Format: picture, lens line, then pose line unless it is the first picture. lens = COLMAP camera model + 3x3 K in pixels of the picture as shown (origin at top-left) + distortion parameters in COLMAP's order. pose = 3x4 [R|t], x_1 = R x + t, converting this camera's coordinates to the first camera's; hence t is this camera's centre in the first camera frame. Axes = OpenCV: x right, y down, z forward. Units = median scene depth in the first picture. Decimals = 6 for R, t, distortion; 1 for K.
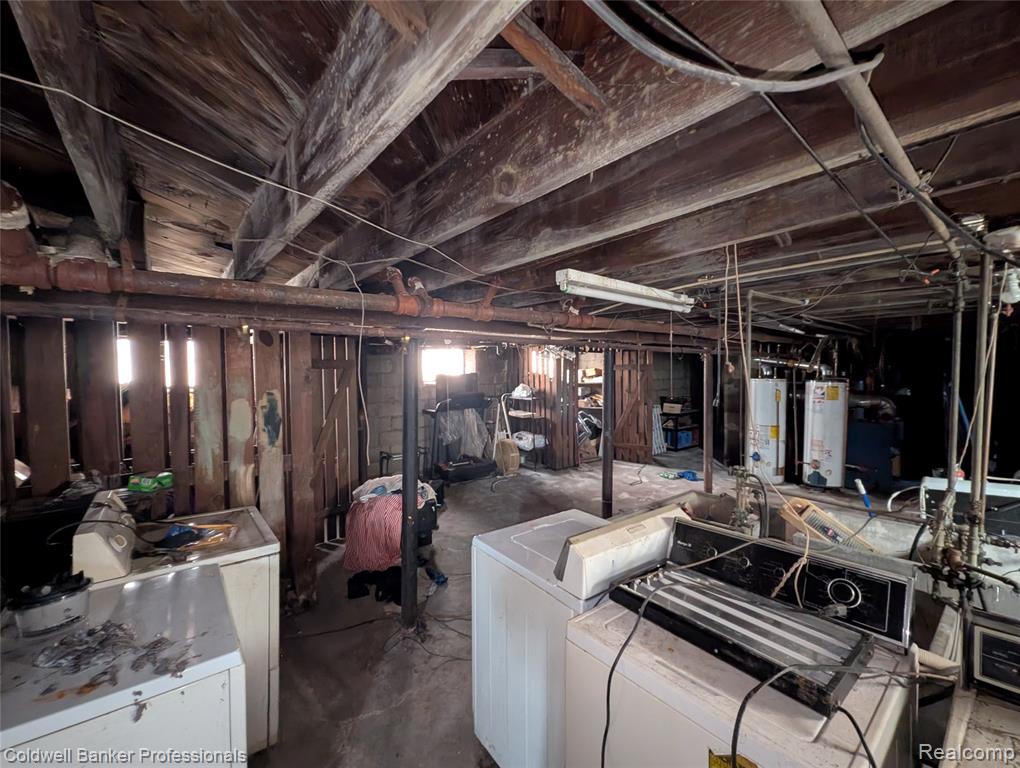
lens RADIAL K [[420.1, 0, 507.7], [0, 420.1, 380.6], [0, 0, 1]] dist [0.001248, -0.001371]
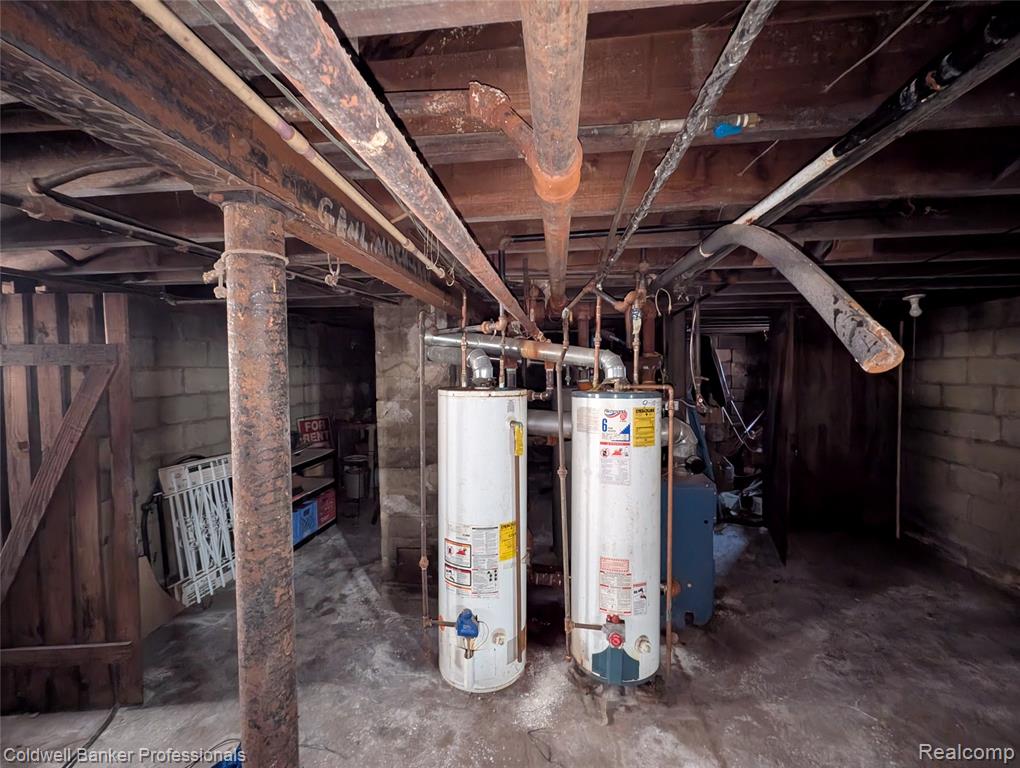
lens RADIAL K [[420.1, 0, 507.7], [0, 420.1, 380.6], [0, 0, 1]] dist [0.001248, -0.001371]
pose [[0.726895, -0.020448, 0.686444, 0.392849], [0.020702, 0.999755, 0.007858, -0.015383], [-0.686437, 0.008499, 0.727140, 0.740295]]
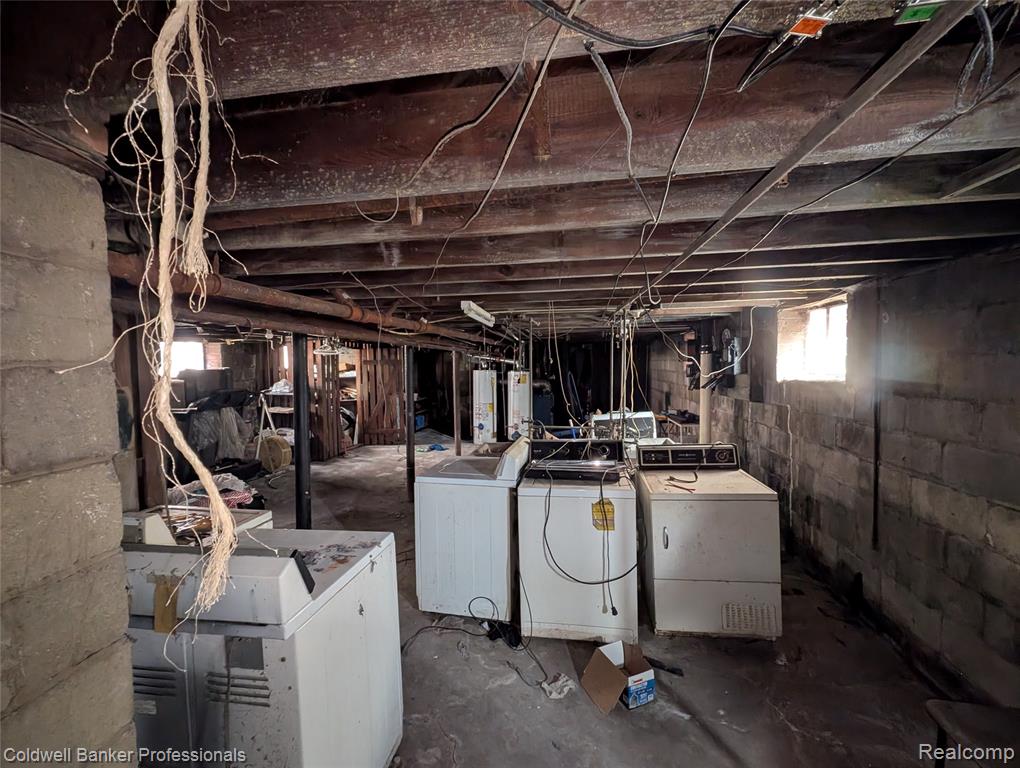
lens RADIAL K [[420.1, 0, 507.7], [0, 420.1, 380.6], [0, 0, 1]] dist [0.001248, -0.001371]
pose [[0.750342, -0.030517, 0.660345, -0.253271], [0.023671, 0.999534, 0.019296, 0.004975], [-0.660626, 0.001152, 0.750714, -0.099258]]
